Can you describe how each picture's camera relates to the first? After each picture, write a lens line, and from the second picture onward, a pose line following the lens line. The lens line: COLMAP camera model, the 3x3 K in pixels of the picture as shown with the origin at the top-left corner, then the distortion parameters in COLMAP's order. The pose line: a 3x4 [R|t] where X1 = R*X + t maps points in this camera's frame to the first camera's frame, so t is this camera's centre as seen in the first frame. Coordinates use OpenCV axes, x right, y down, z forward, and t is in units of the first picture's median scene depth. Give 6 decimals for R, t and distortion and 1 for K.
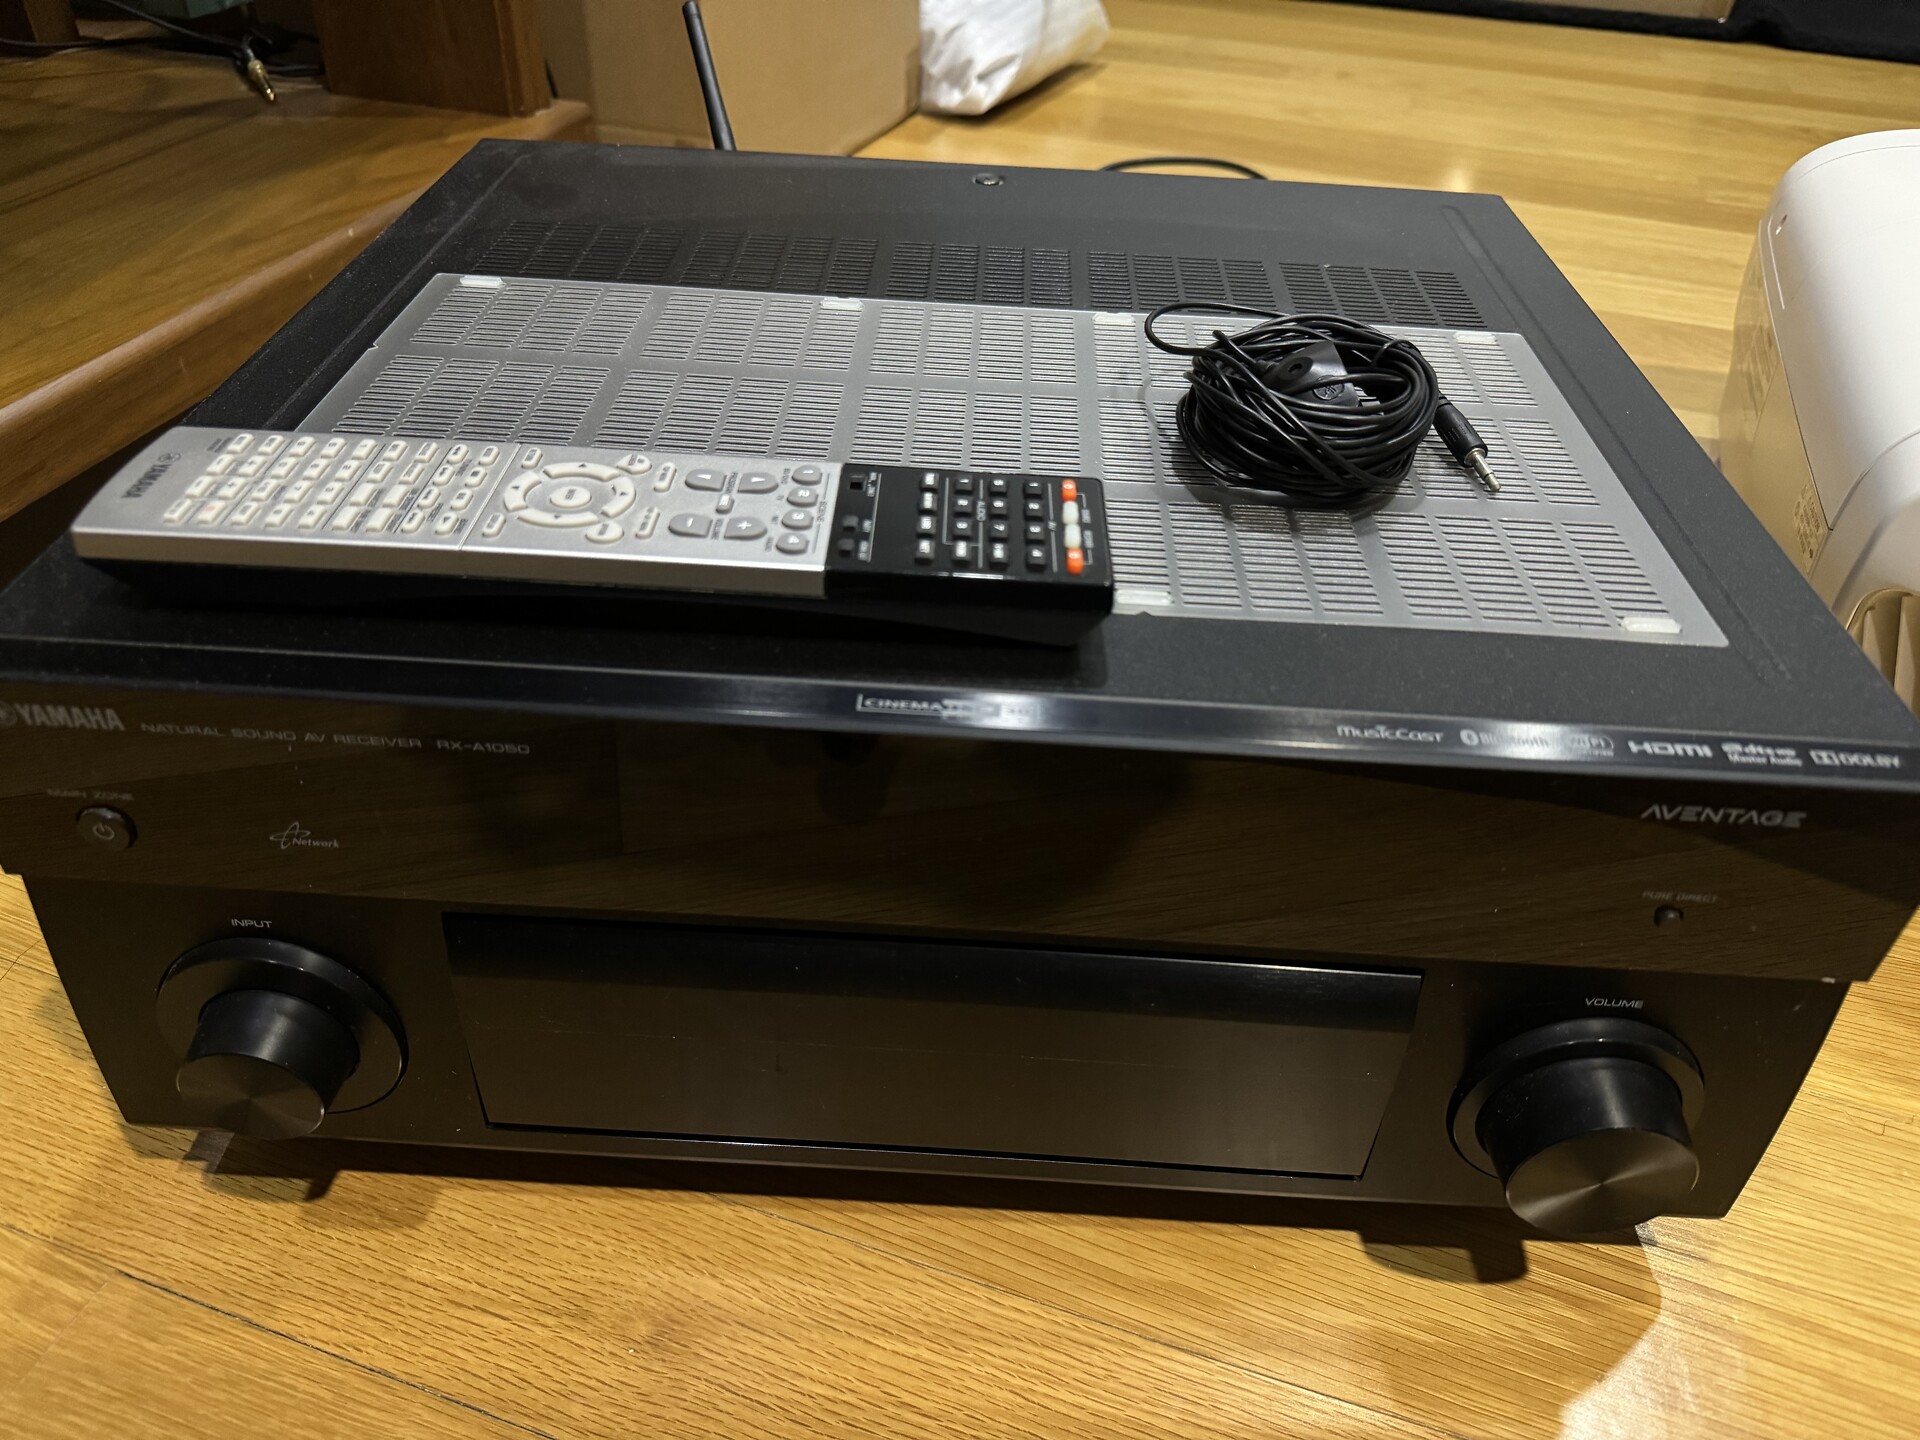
lens RADIAL K [[1360.9, 0, 989.9], [0, 1360.9, 721.9], [0, 0, 1]] dist [0.005949, 0.000238]
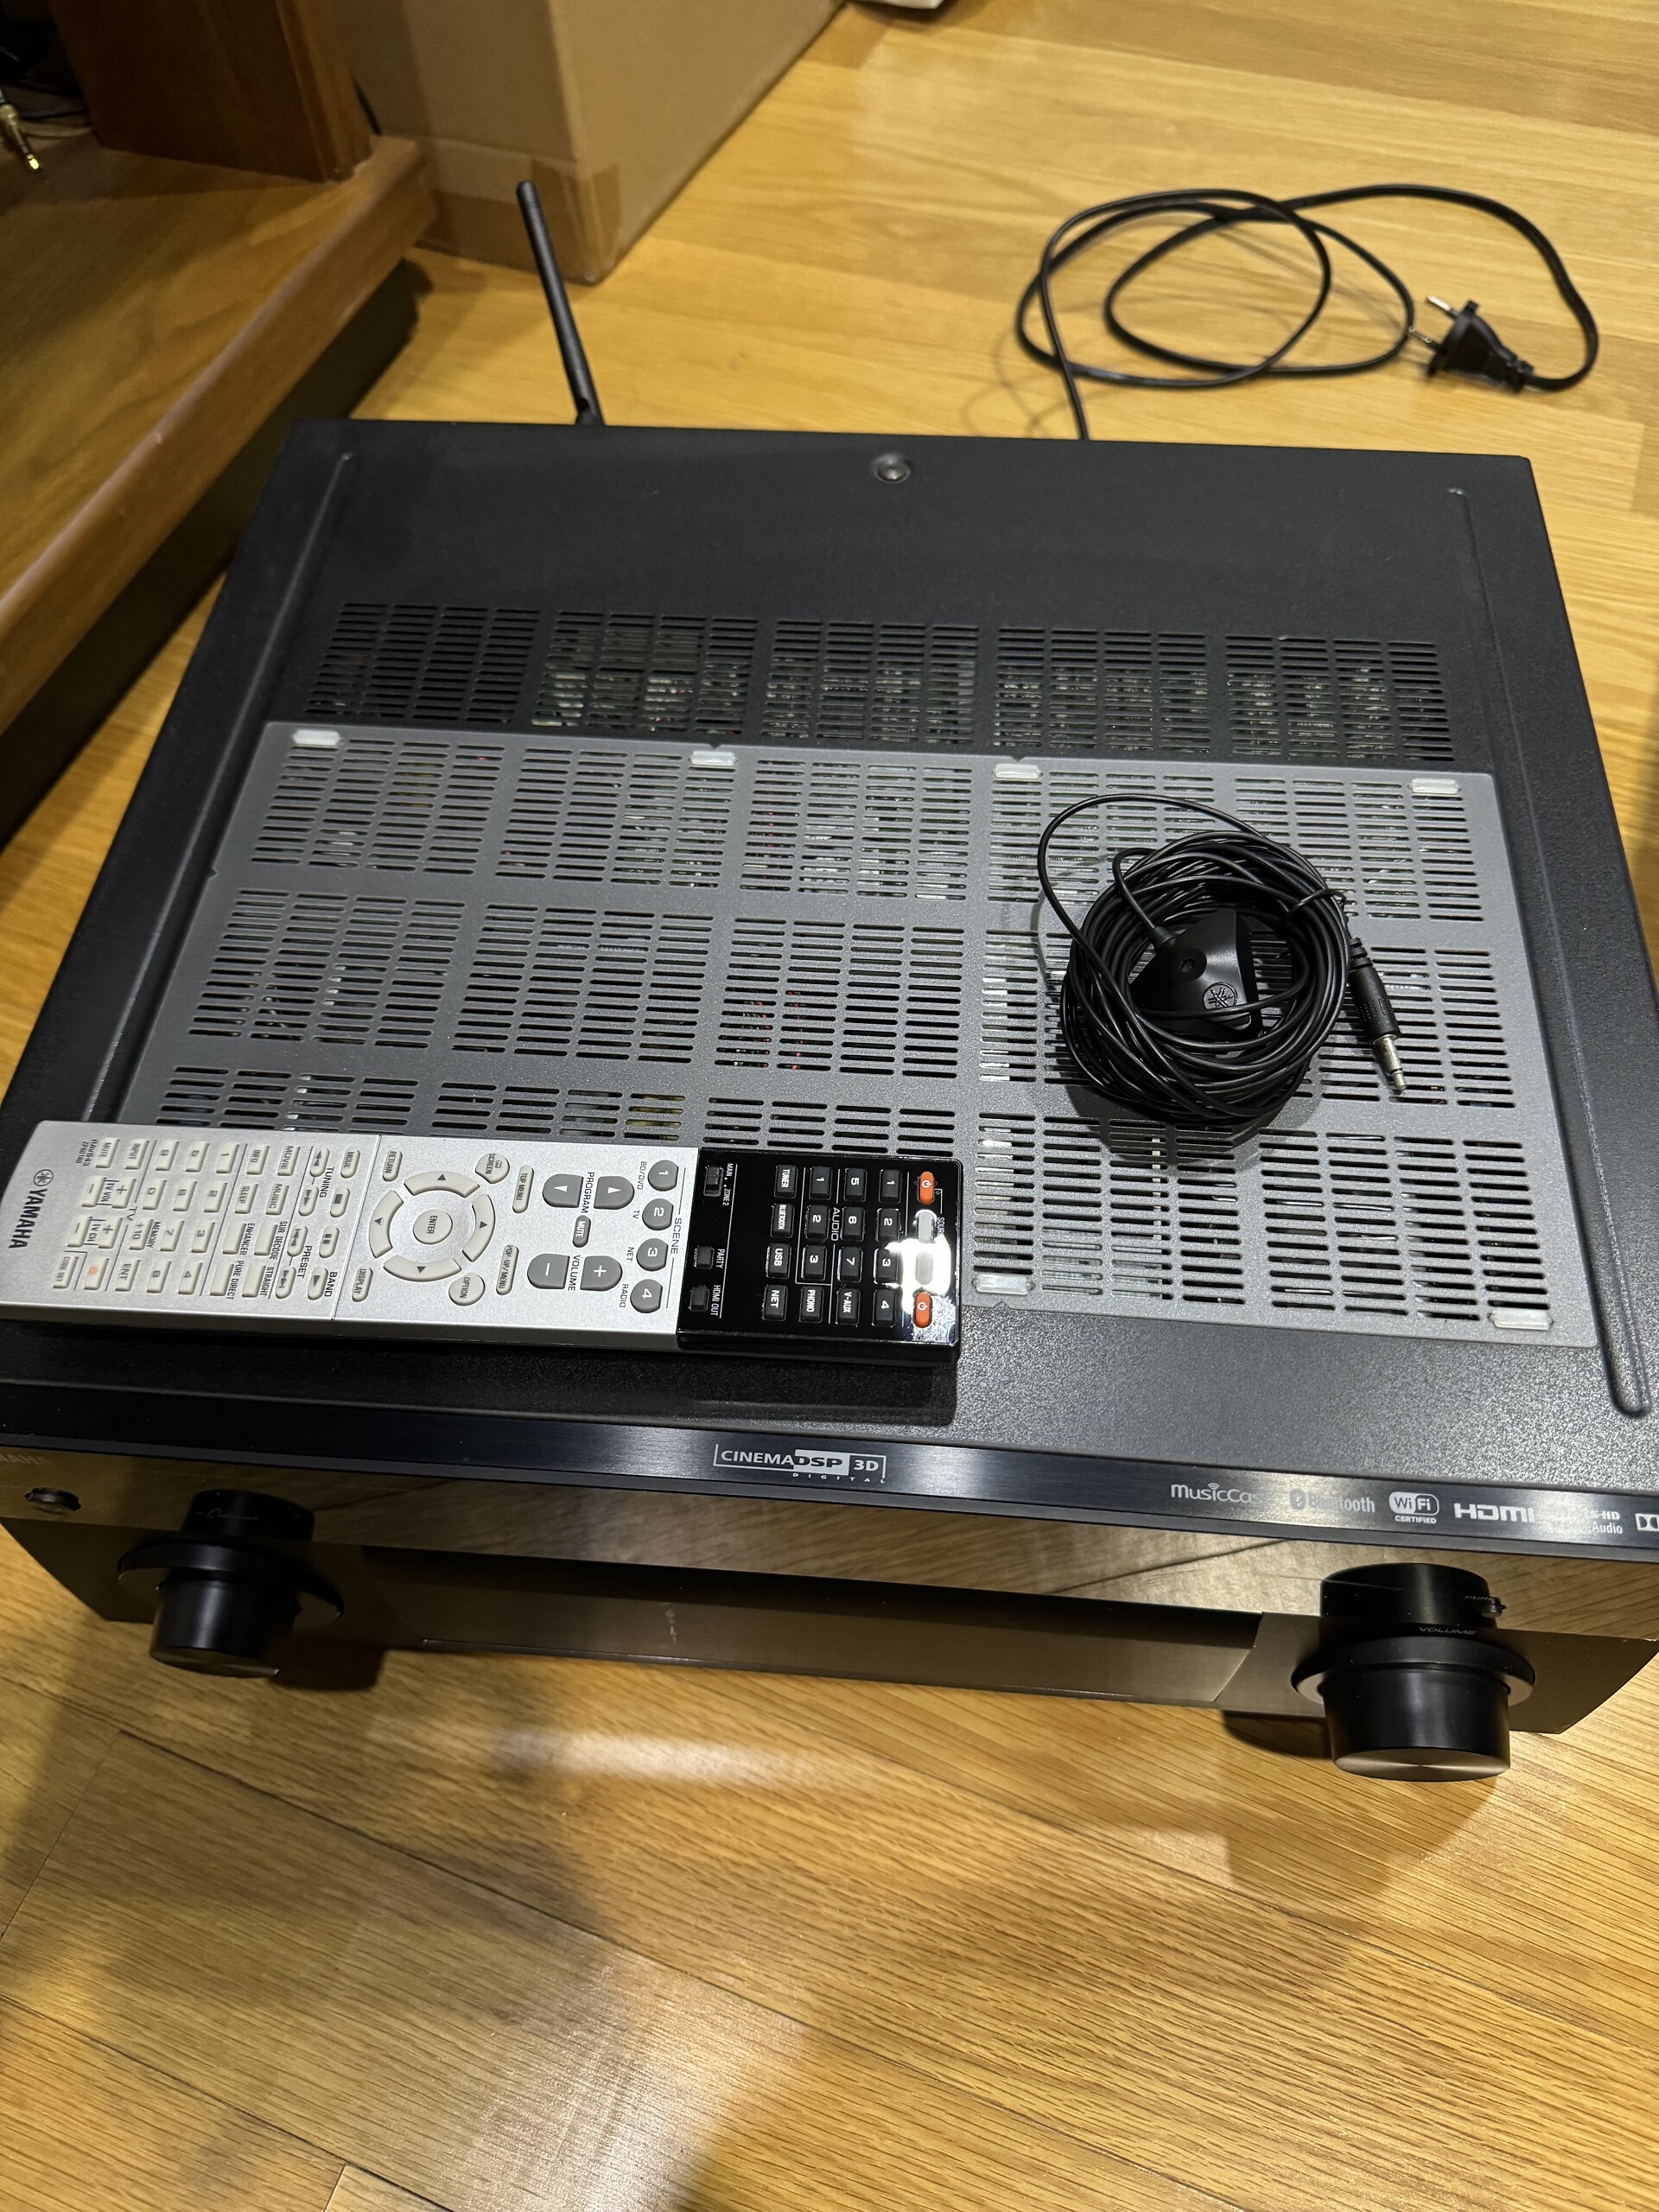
lens RADIAL K [[1537.3, 0, 877.5], [0, 1537.3, 1103.9], [0, 0, 1]] dist [0.084893, -0.098522]
pose [[0.997562, 0.006304, -0.069503, 0.089209], [0.016401, 0.946841, 0.321284, -0.521565], [0.067834, -0.321640, 0.944429, -0.036753]]
